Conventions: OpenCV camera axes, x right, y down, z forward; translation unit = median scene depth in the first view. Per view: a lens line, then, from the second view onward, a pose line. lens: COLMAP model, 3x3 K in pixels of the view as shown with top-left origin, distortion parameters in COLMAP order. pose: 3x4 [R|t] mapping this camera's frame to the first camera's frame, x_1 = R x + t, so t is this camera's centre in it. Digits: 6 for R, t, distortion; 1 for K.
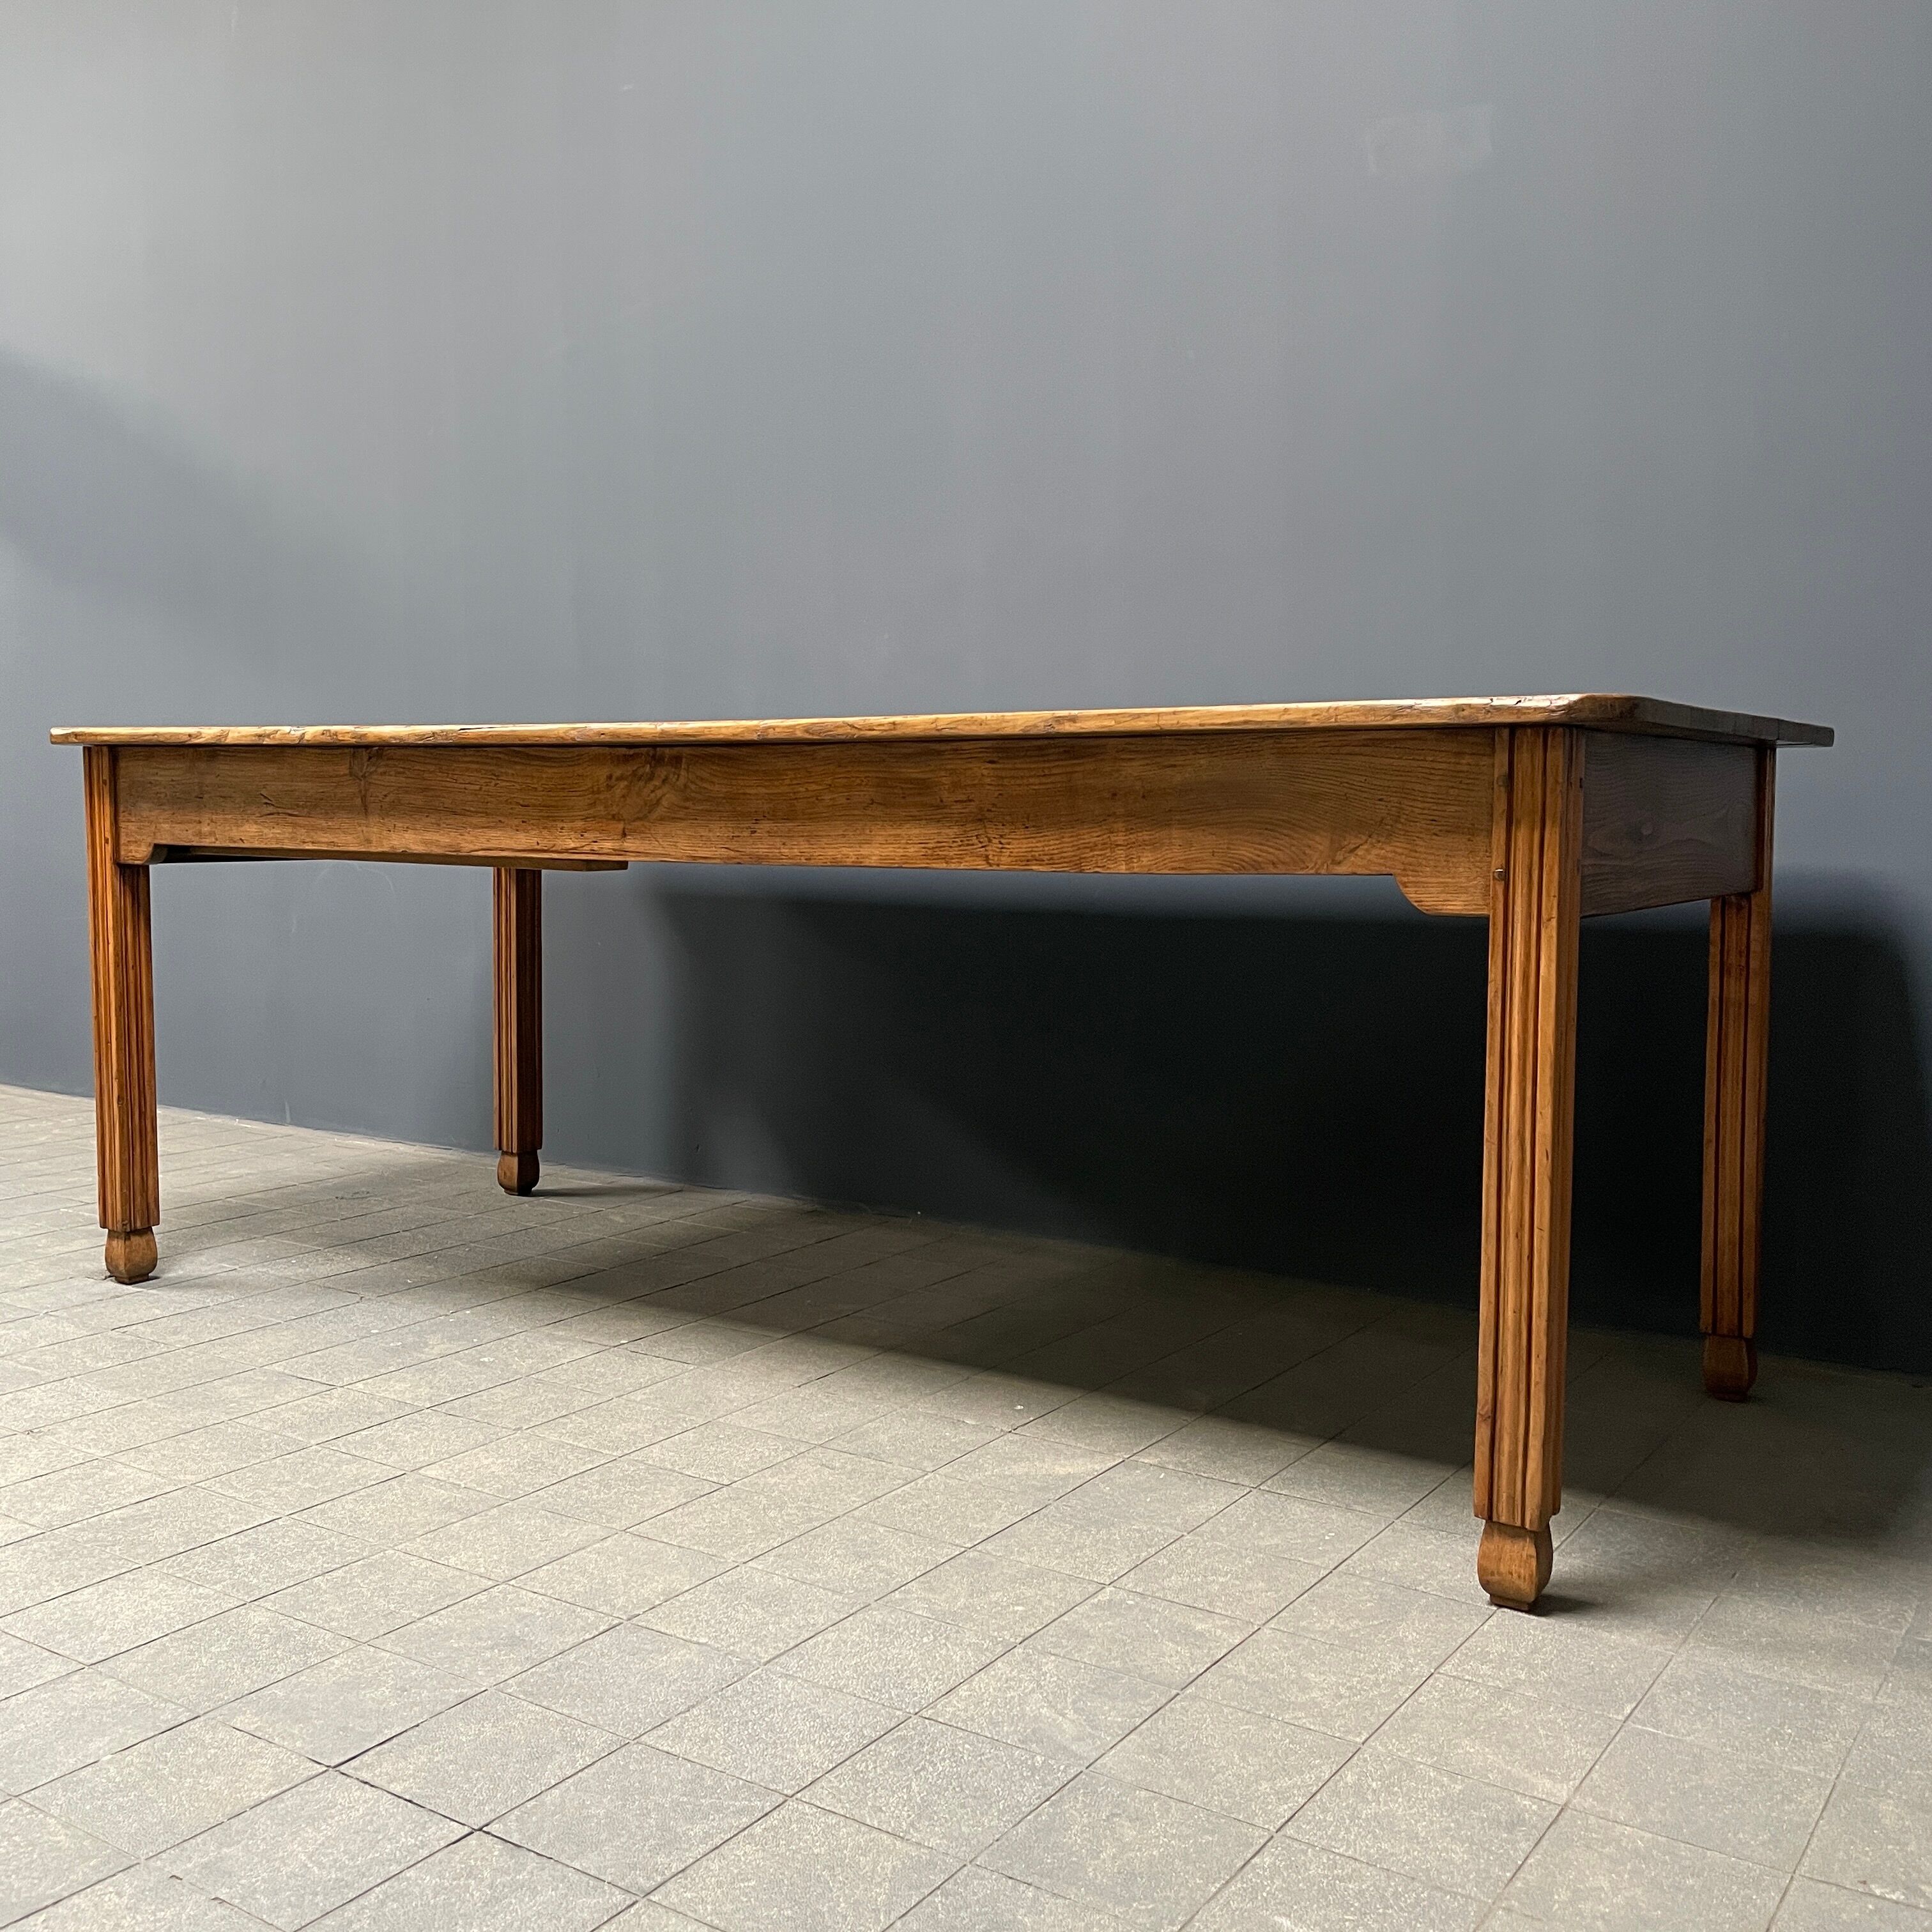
lens RADIAL K [[1958.7, 0, 977.1], [0, 1958.7, 956.5], [0, 0, 1]] dist [0.119655, -0.209428]
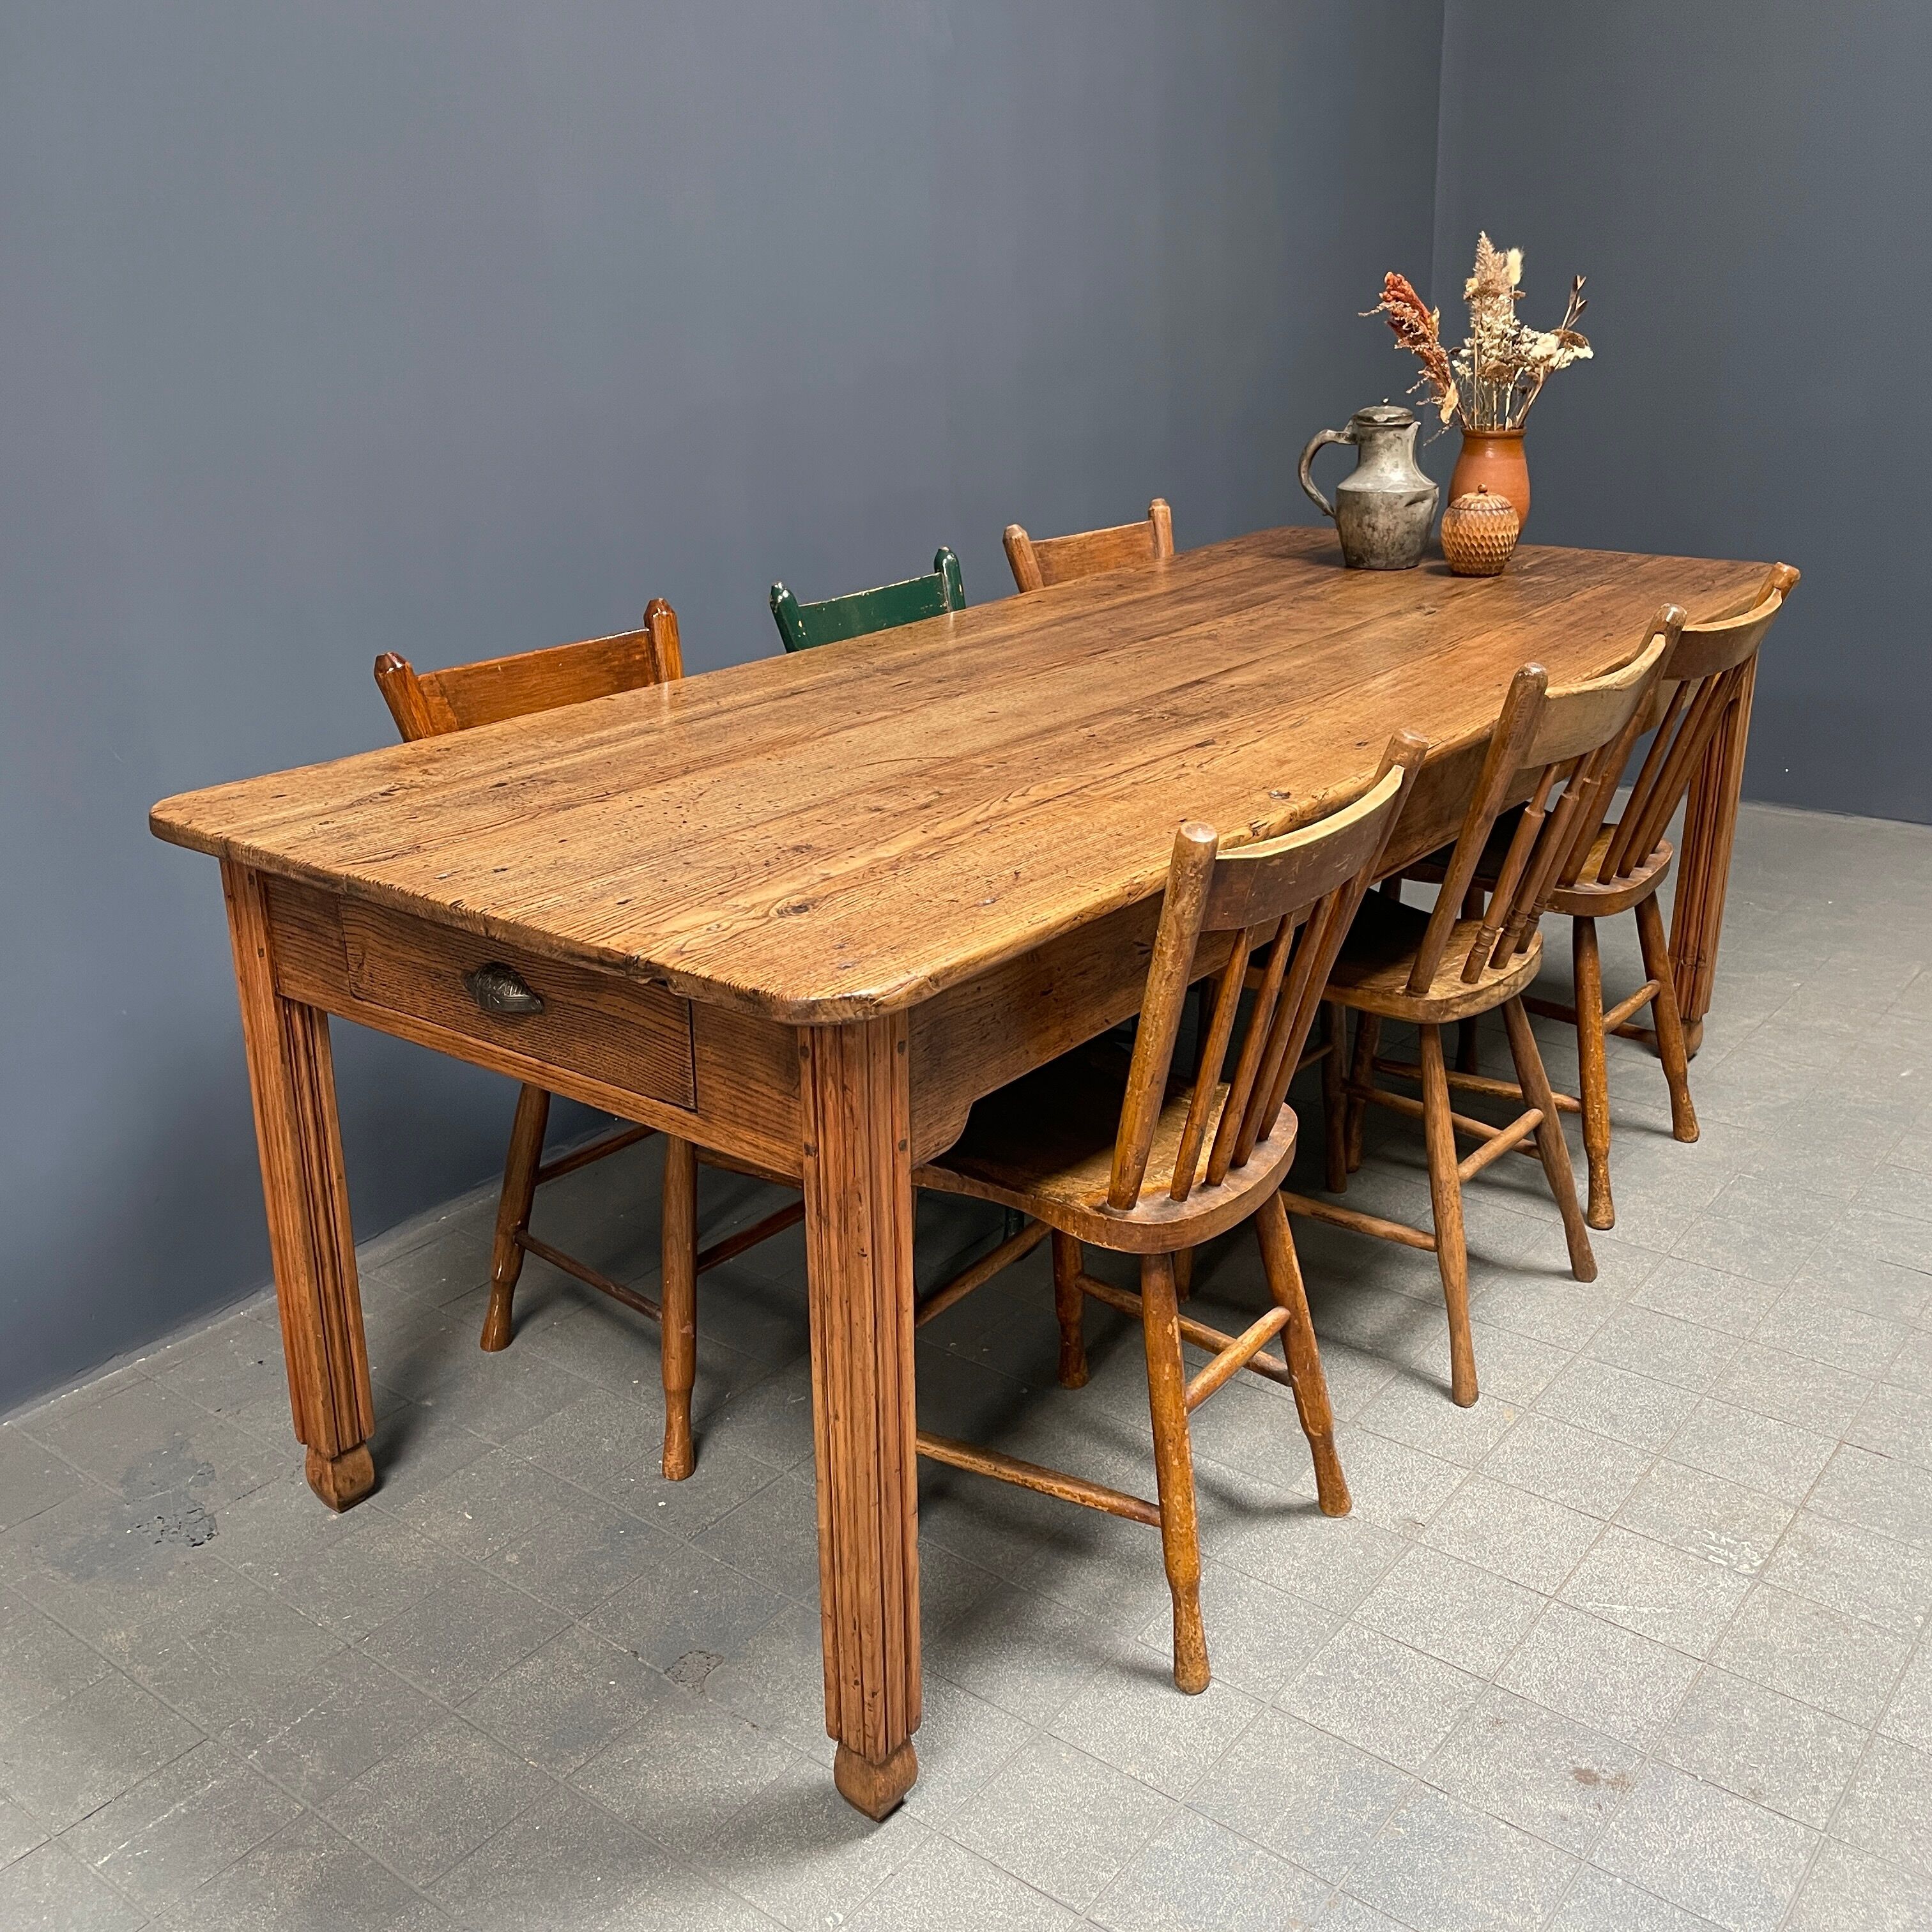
lens RADIAL K [[1957.0, 0, 970.2], [0, 1957.0, 955.2], [0, 0, 1]] dist [0.115058, -0.184043]
pose [[0.070843, -0.352135, 0.933264, -1.161209], [0.094505, 0.933776, 0.345155, -0.367952], [-0.993000, 0.063747, 0.099430, 1.161812]]
